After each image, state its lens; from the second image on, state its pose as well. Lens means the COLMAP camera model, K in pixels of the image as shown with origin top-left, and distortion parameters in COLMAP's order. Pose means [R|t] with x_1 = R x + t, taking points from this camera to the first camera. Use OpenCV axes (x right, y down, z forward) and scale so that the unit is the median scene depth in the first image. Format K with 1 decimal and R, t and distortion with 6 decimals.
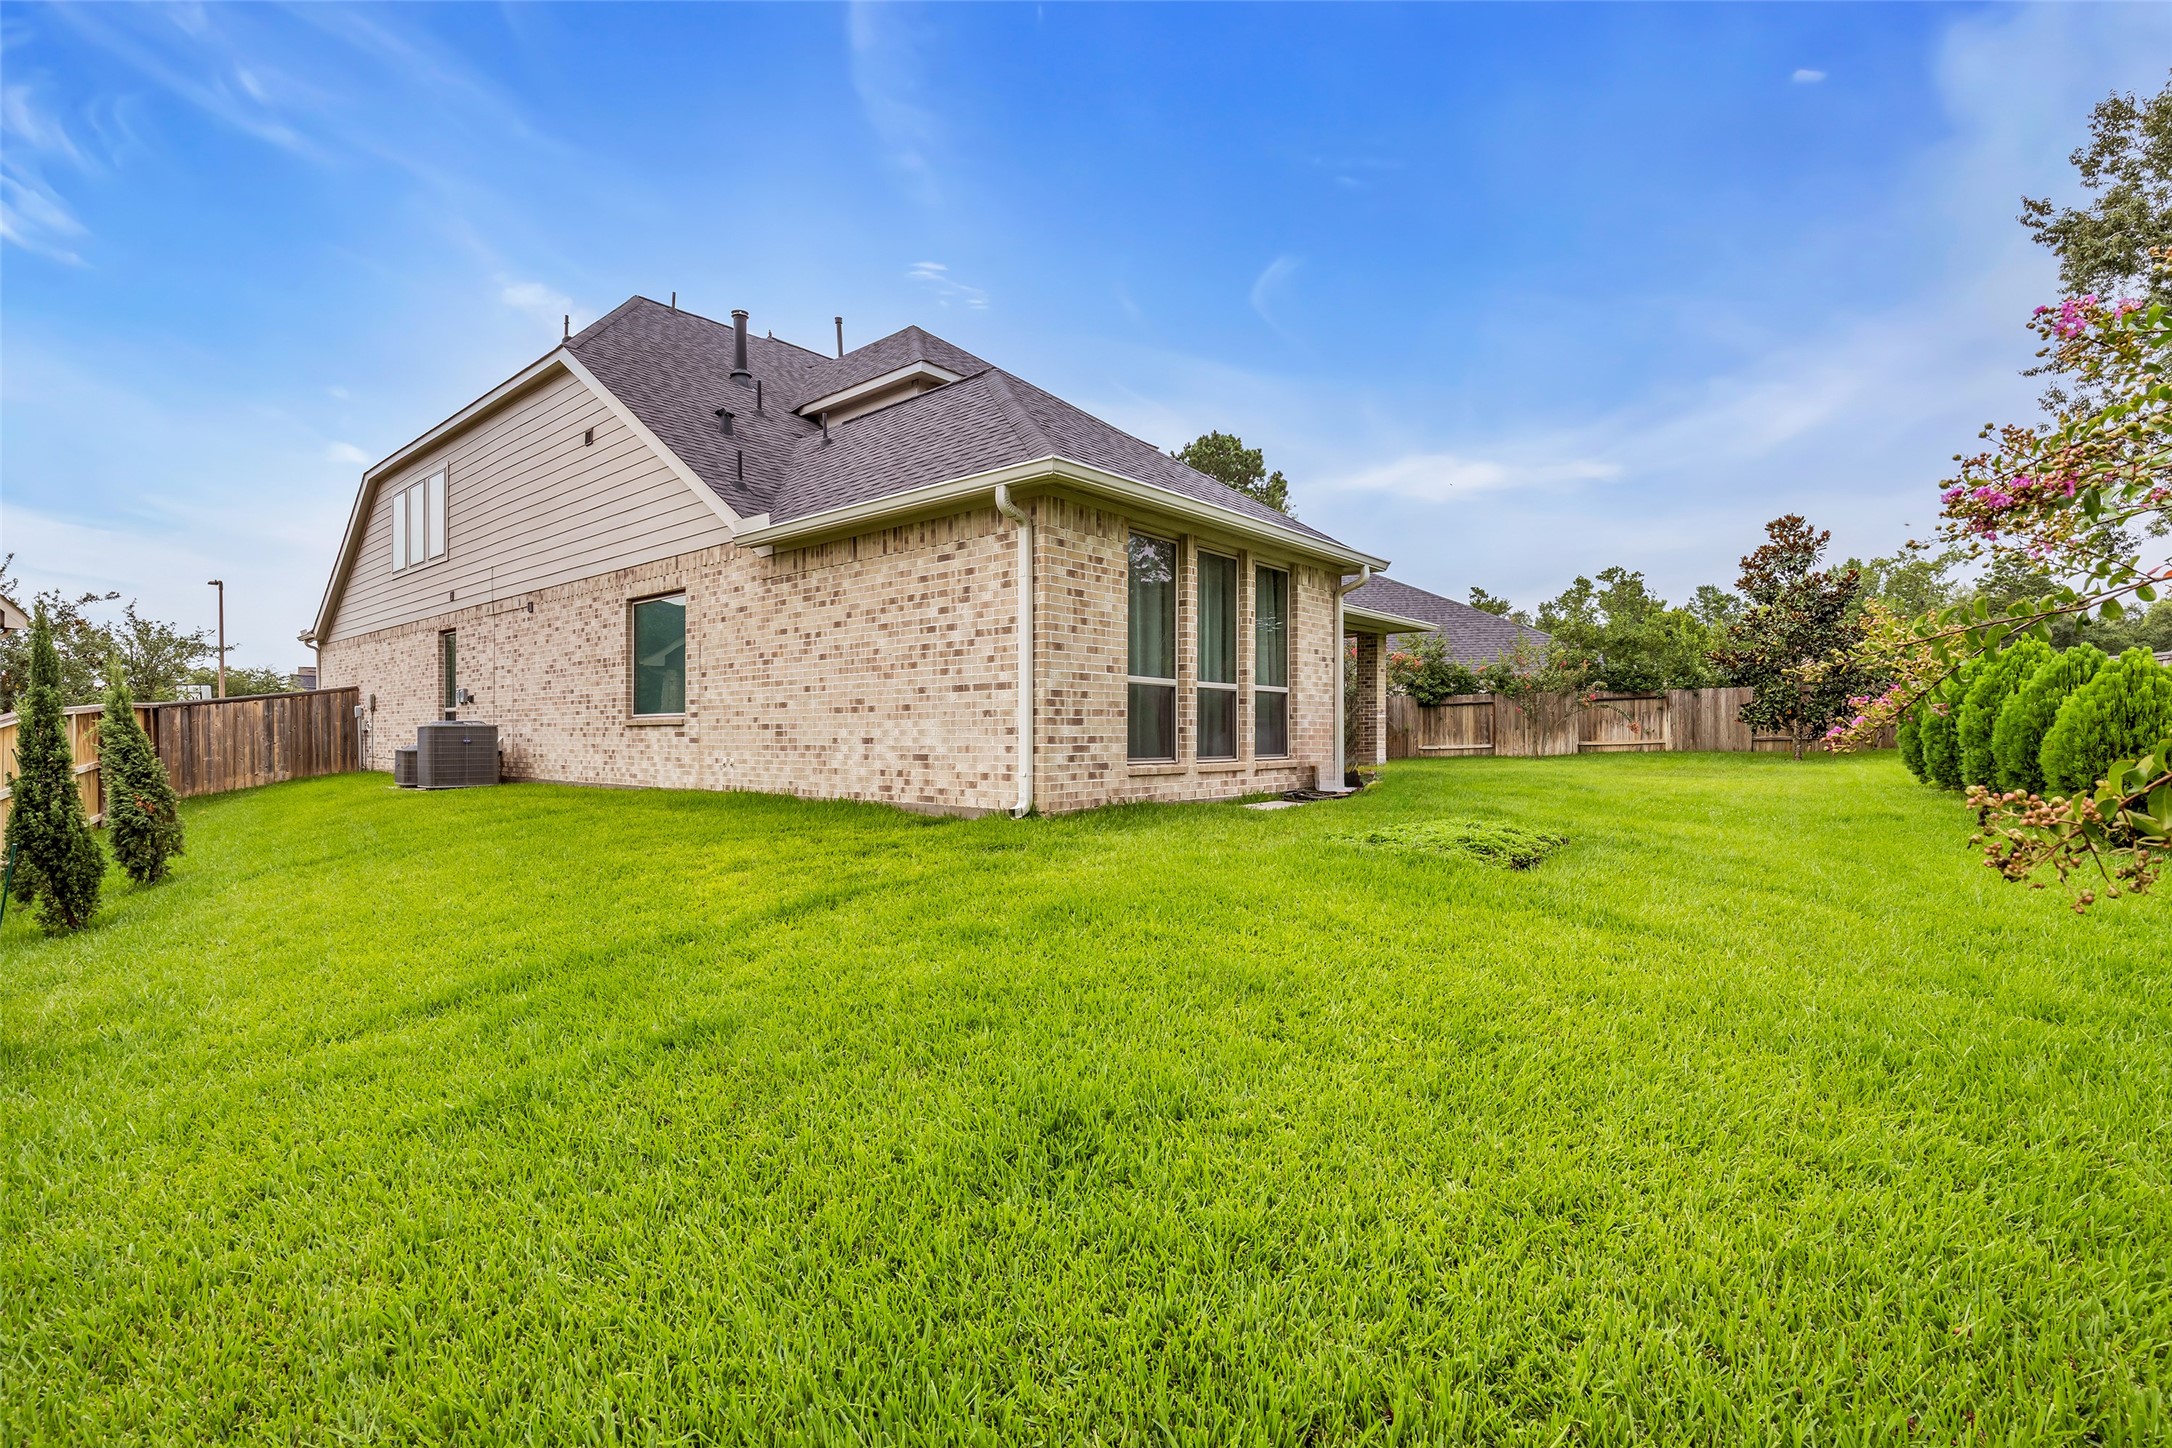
lens RADIAL K [[997.7, 0, 1082.6], [0, 997.7, 735.1], [0, 0, 1]] dist [-0.005770, -0.000706]
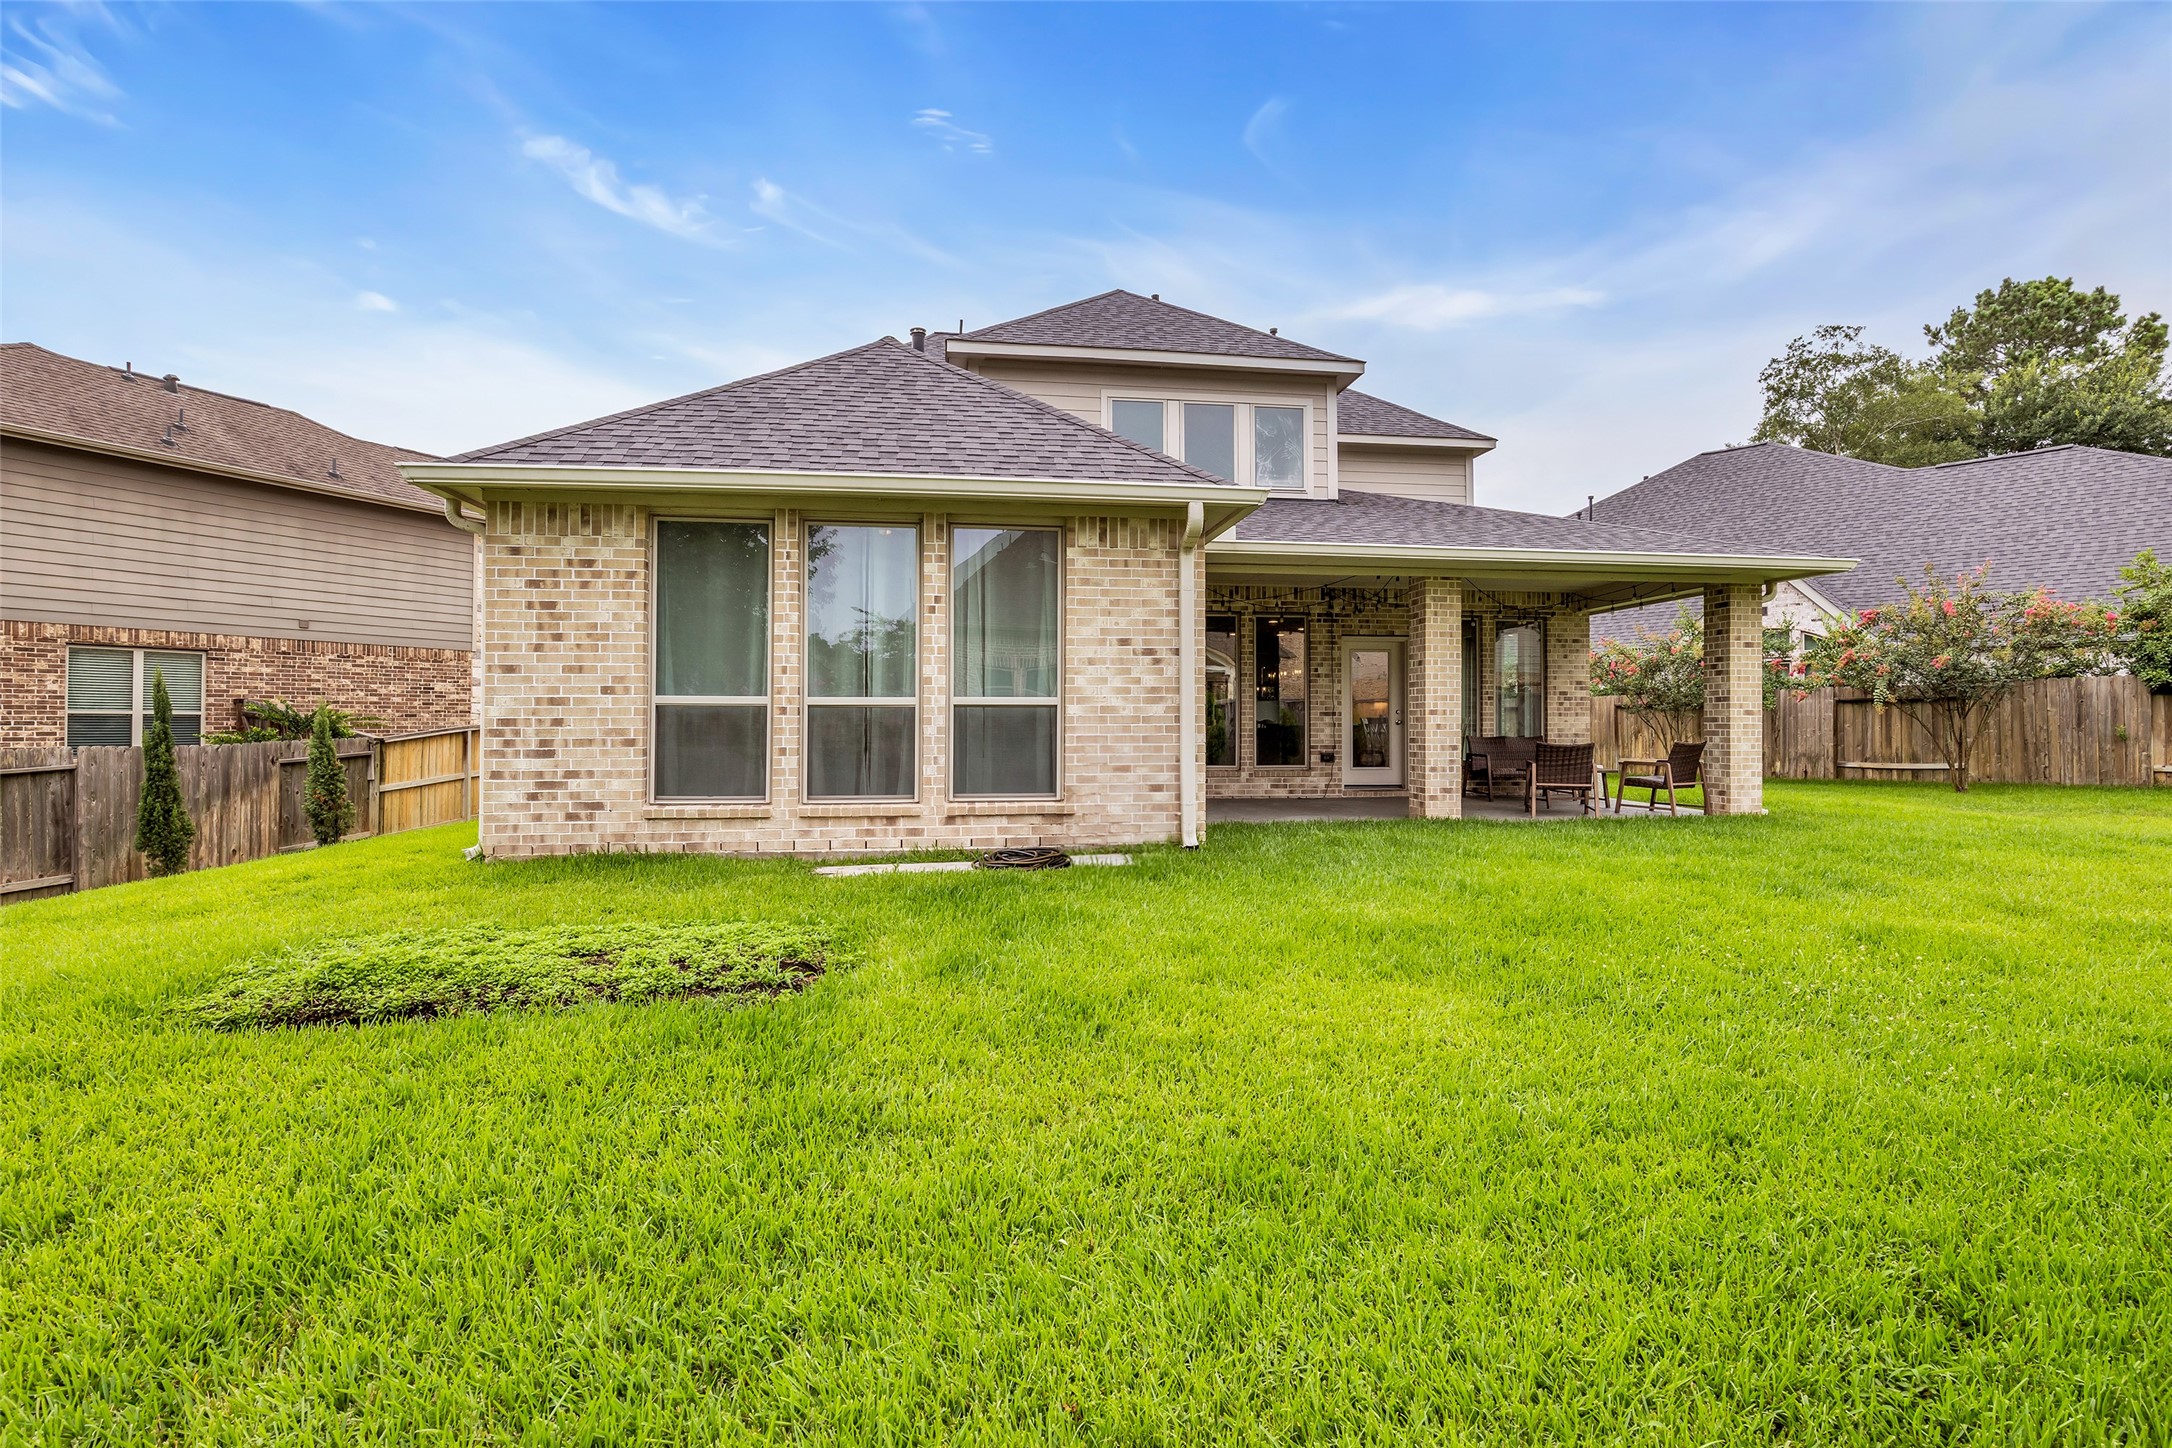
lens RADIAL K [[997.7, 0, 1085.3], [0, 997.7, 715.4], [0, 0, 1]] dist [-0.005770, -0.000706]
pose [[0.735600, -0.008247, -0.677366, 0.883098], [0.000775, 0.999935, -0.011333, -0.035027], [0.677415, 0.007811, 0.735559, 0.651859]]
